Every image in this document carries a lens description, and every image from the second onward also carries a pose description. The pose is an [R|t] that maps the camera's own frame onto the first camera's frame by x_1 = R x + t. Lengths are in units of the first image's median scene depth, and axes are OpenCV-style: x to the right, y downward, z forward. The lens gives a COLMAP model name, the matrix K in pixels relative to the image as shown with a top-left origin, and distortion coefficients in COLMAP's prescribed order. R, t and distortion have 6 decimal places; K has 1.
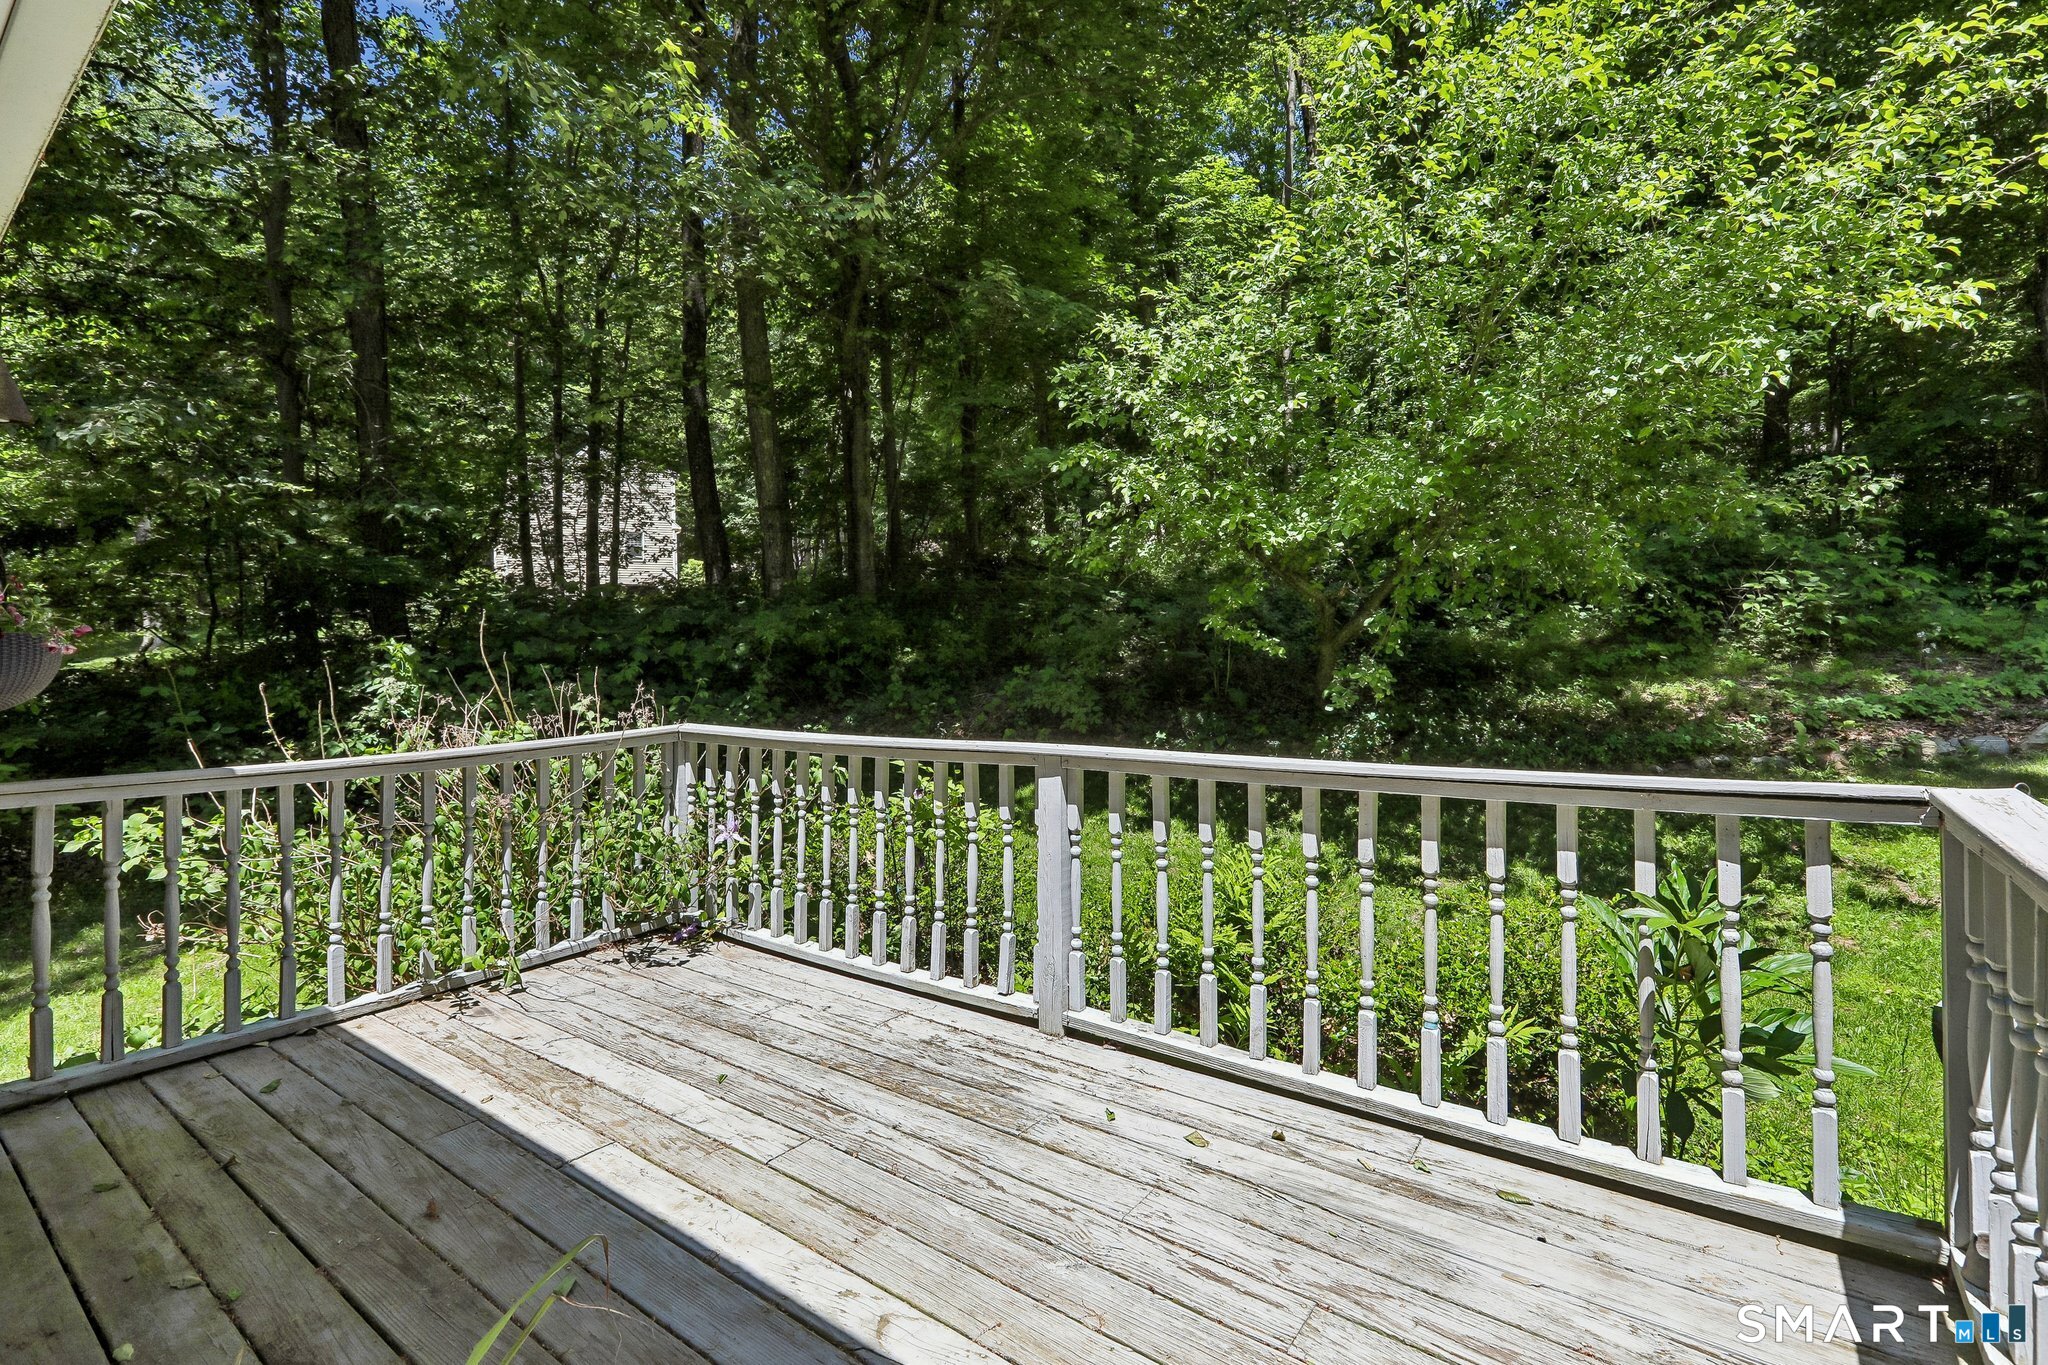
lens RADIAL K [[929.4, 0, 1028.6], [0, 929.4, 699.9], [0, 0, 1]] dist [0.013365, -0.000213]
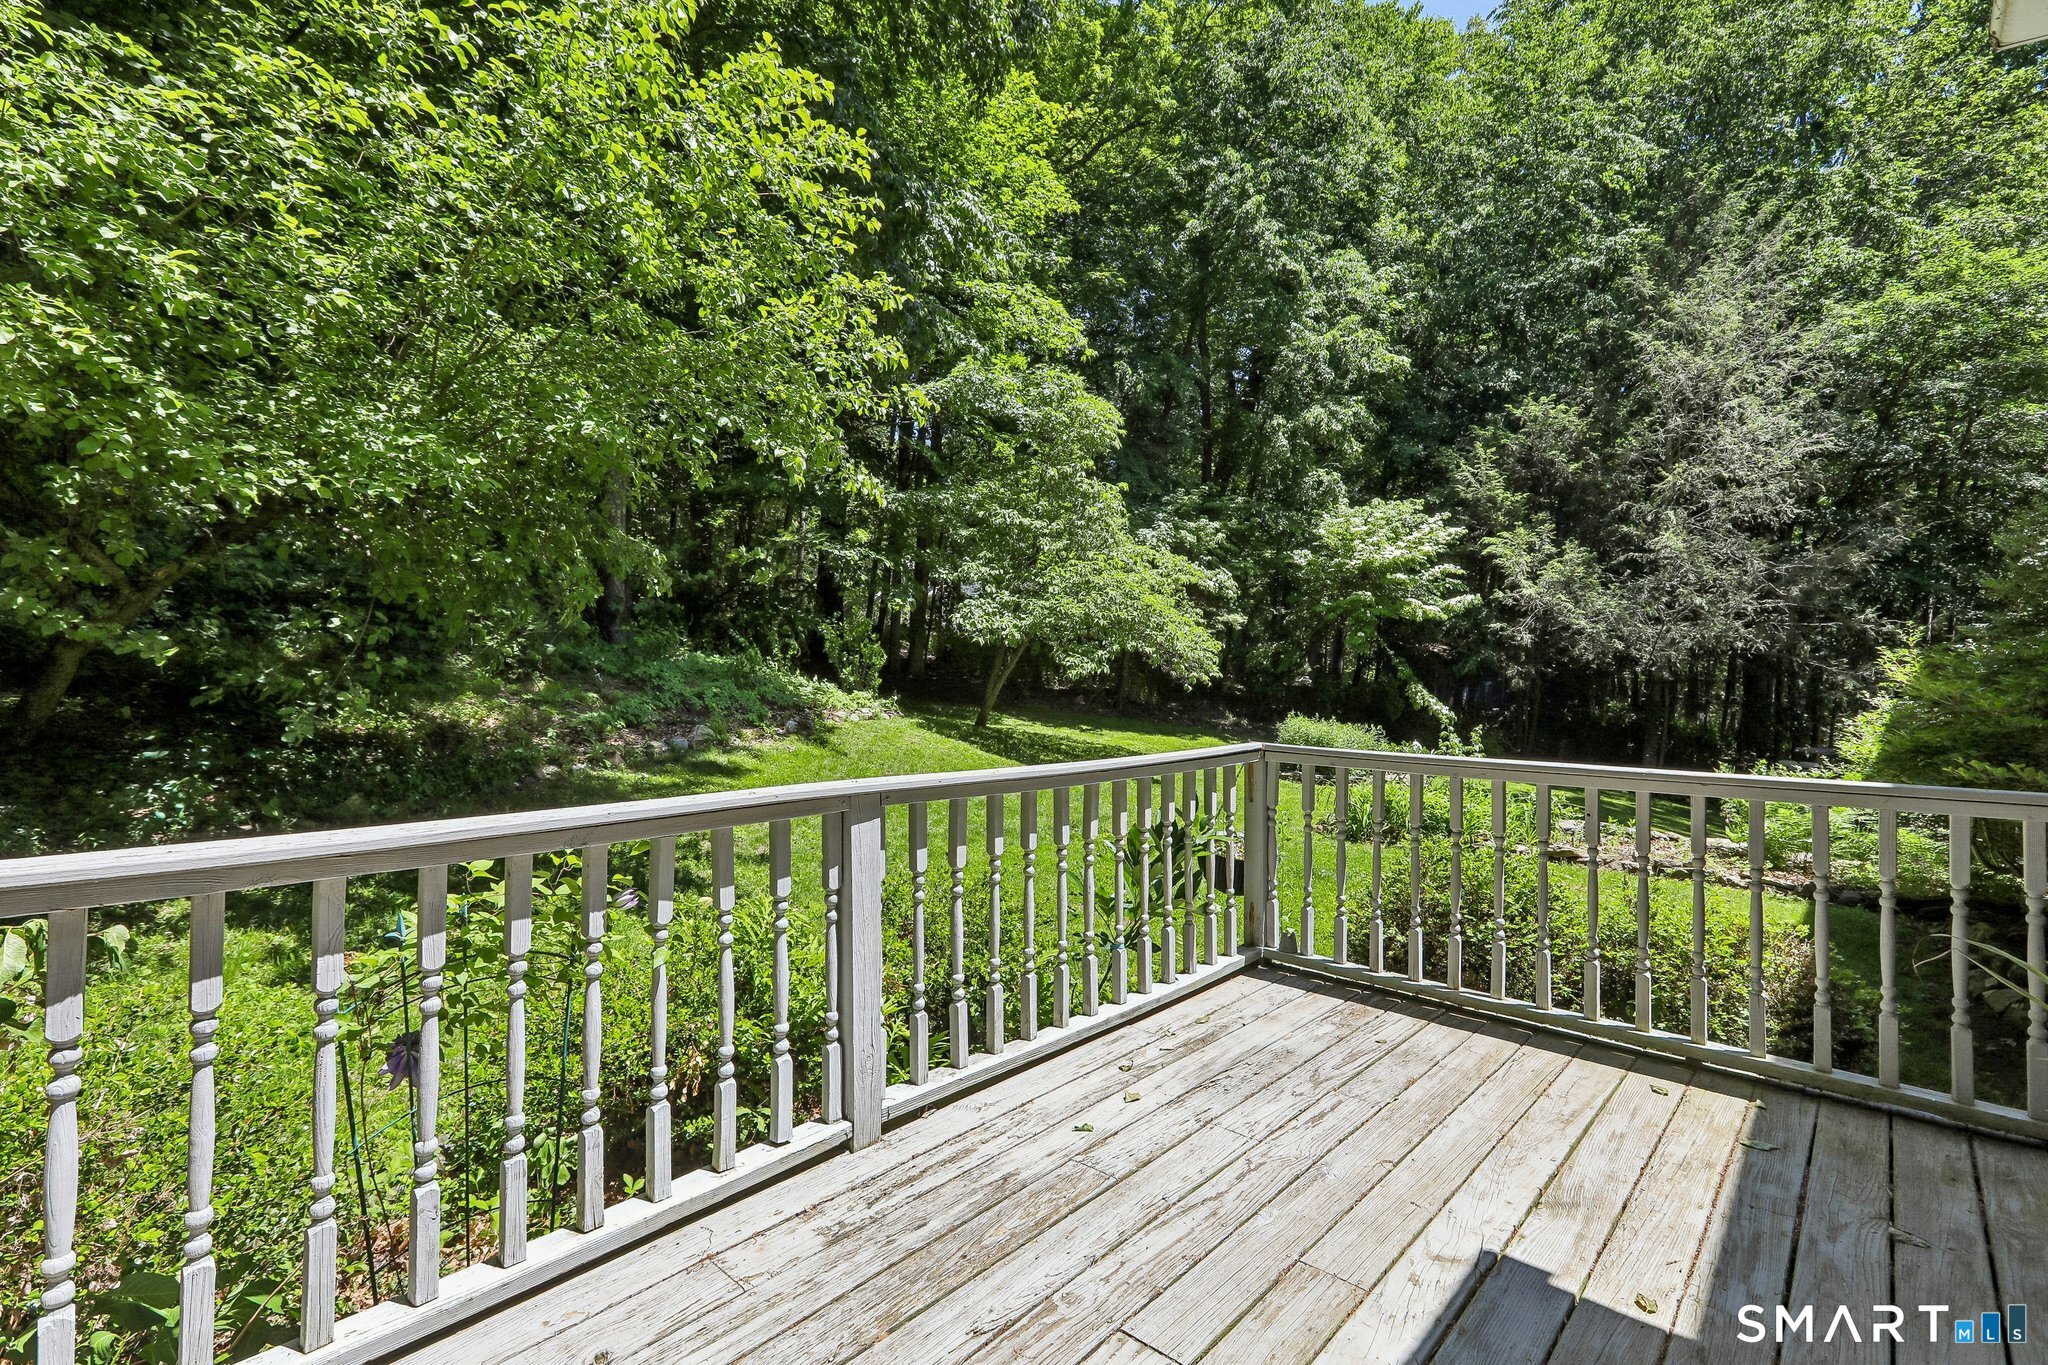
lens RADIAL K [[942.1, 0, 1024.0], [0, 942.1, 682.5], [0, 0, 1]] dist [0.018700, 0.000318]
pose [[0.088705, 0.013779, 0.995963, -0.933981], [0.024835, 0.999563, -0.016041, -0.025756], [-0.995748, 0.026157, 0.088324, 0.940190]]
